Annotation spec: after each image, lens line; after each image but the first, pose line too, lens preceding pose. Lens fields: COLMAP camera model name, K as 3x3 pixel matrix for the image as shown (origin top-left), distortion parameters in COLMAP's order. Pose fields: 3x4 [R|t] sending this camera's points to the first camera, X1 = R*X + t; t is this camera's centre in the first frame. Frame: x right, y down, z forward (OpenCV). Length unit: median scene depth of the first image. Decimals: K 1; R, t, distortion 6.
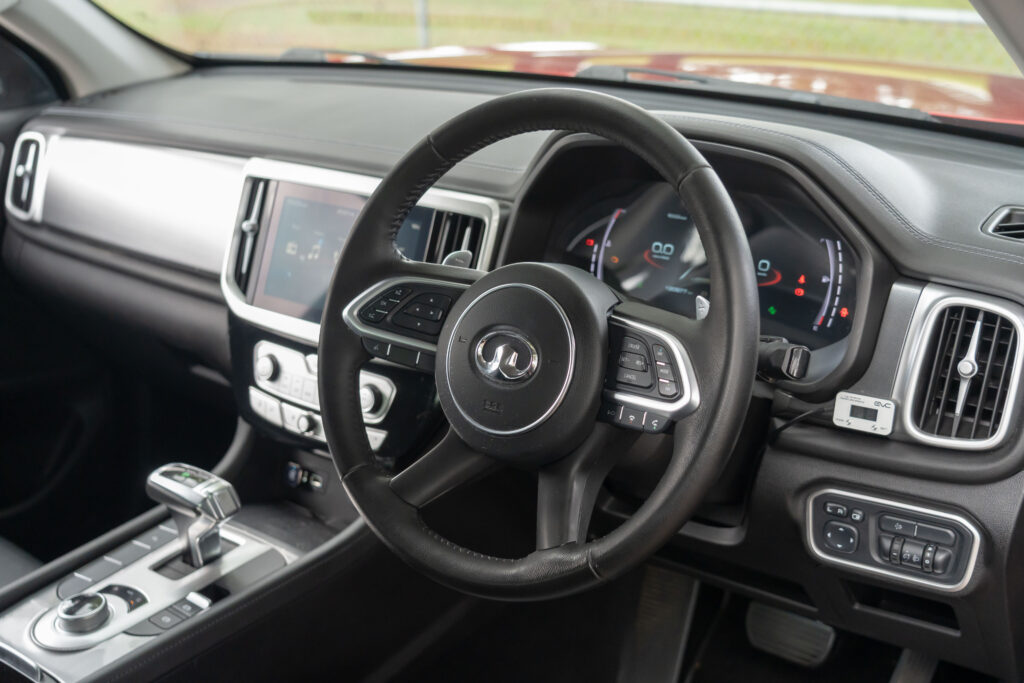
lens RADIAL K [[1136.8, 0, 512.0], [0, 1136.8, 341.5], [0, 0, 1]] dist [0.048419, 0.019125]
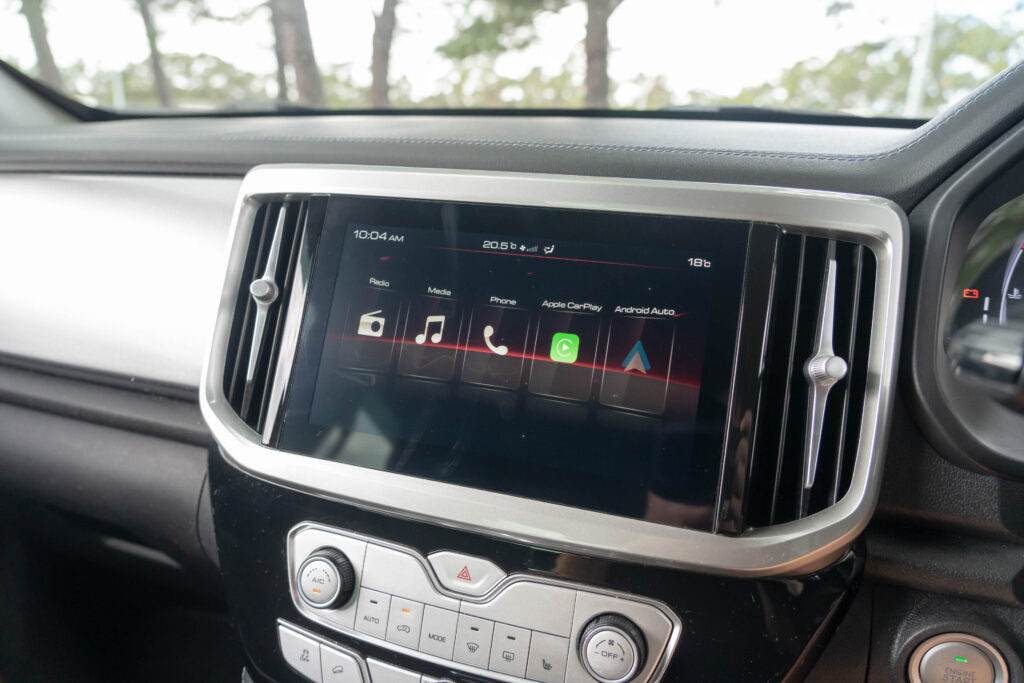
lens RADIAL K [[669.6, 0, 513.6], [0, 669.6, 344.9], [0, 0, 1]] dist [-0.029032, 0.036083]
pose [[0.946172, -0.038798, 0.321331, -0.223499], [0.068059, 0.994442, -0.080331, -0.046080], [-0.316428, 0.097877, 0.943554, 0.698822]]
